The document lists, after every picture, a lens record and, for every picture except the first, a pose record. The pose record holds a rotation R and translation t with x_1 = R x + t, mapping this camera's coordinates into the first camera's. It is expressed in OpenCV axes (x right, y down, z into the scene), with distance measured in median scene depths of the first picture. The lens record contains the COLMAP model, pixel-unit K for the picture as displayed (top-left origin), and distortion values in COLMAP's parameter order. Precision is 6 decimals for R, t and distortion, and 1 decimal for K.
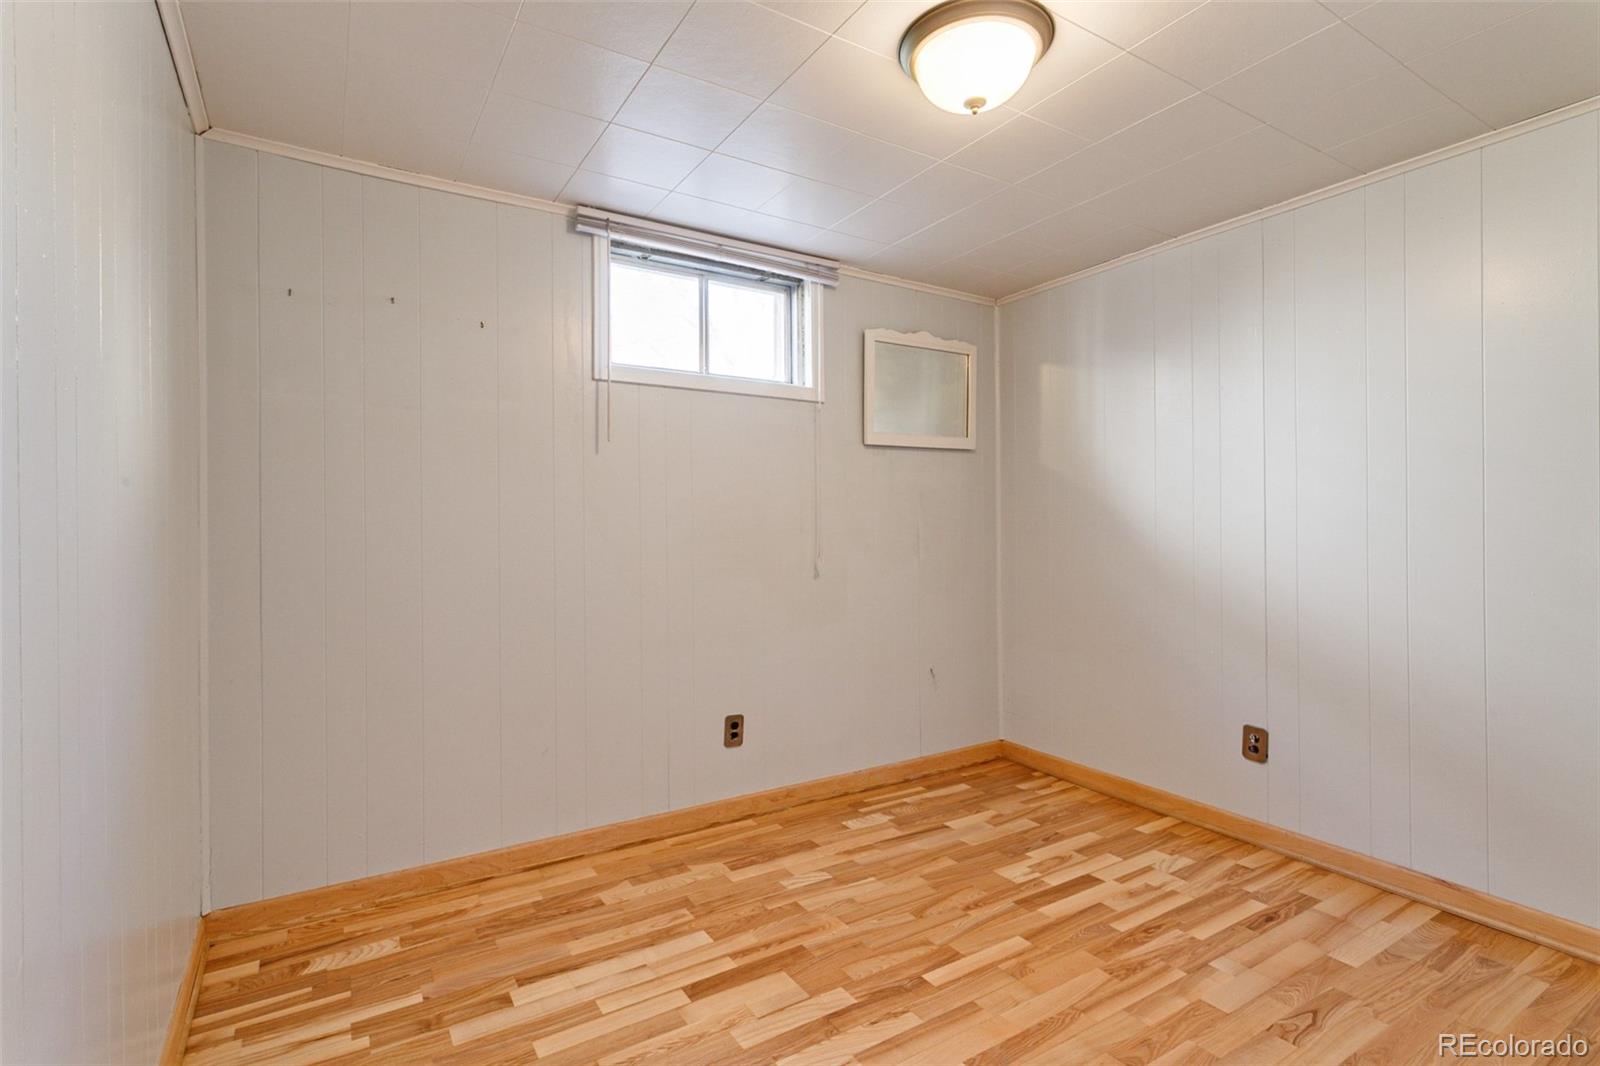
lens RADIAL K [[764.2, 0, 791.9], [0, 764.2, 526.2], [0, 0, 1]] dist [0.004866, -0.000062]
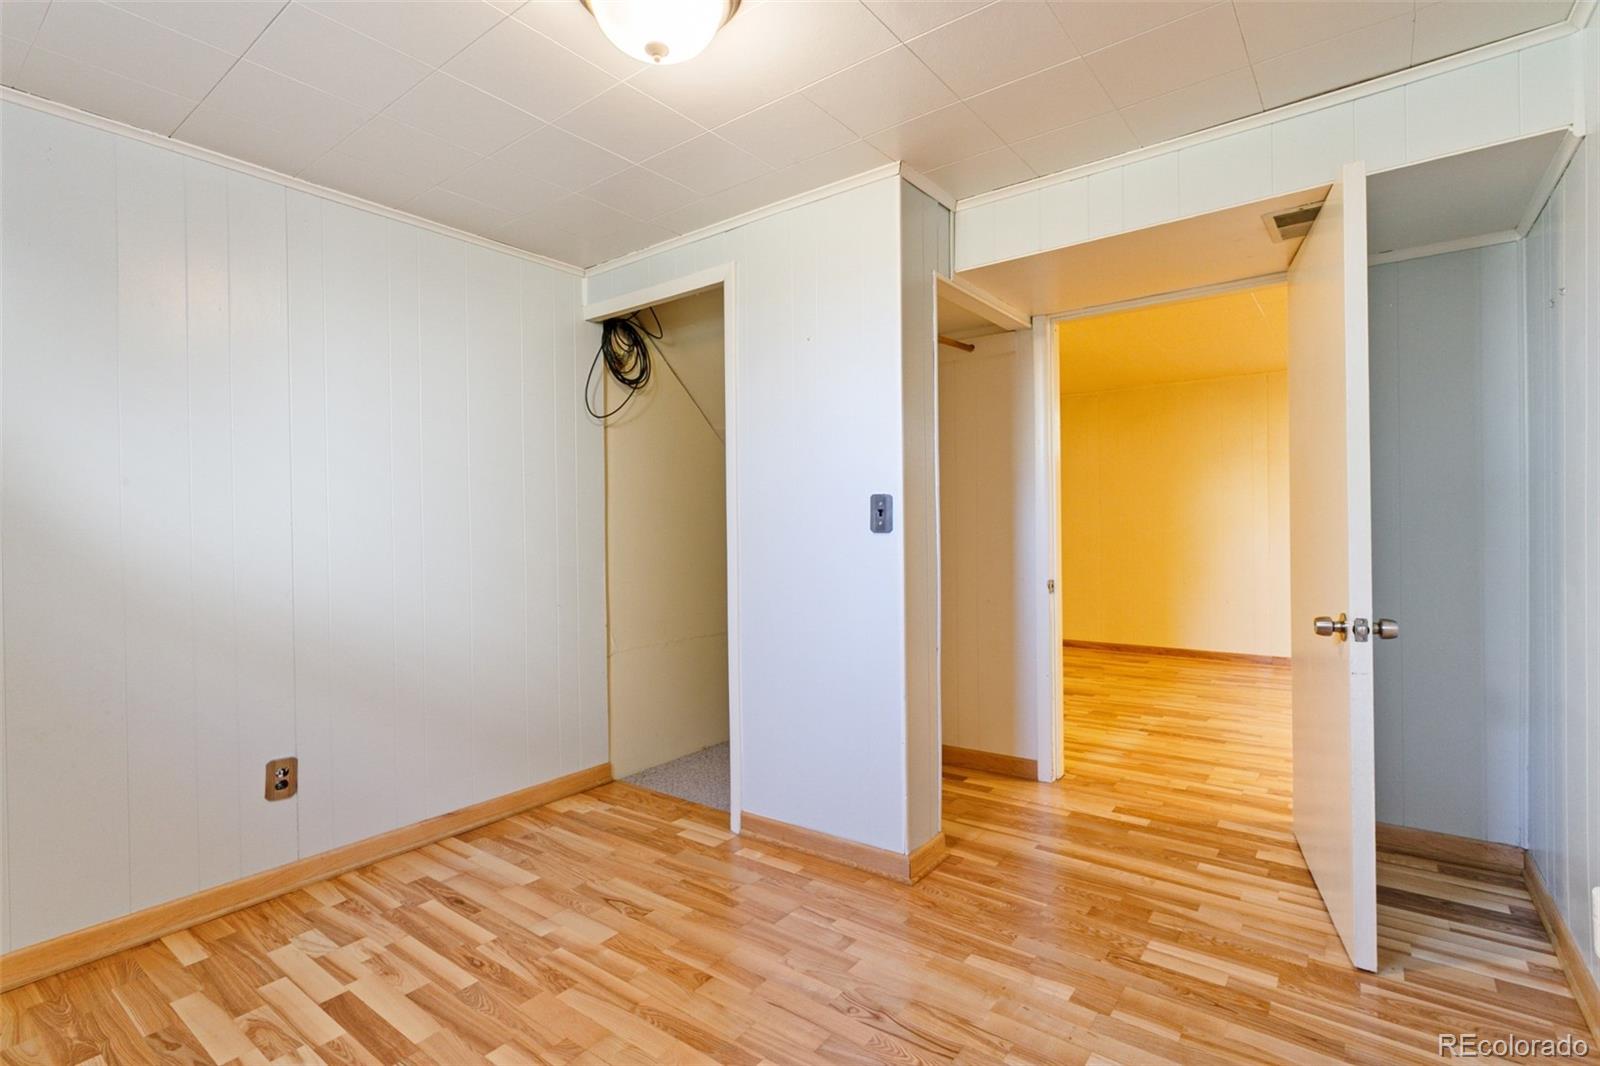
lens RADIAL K [[764.2, 0, 790.4], [0, 764.2, 529.9], [0, 0, 1]] dist [0.004866, -0.000062]
pose [[-0.350662, -0.003752, 0.936495, -0.477168], [0.015727, 0.999827, 0.009894, 0.000364], [-0.936370, 0.018198, -0.350543, 0.864089]]
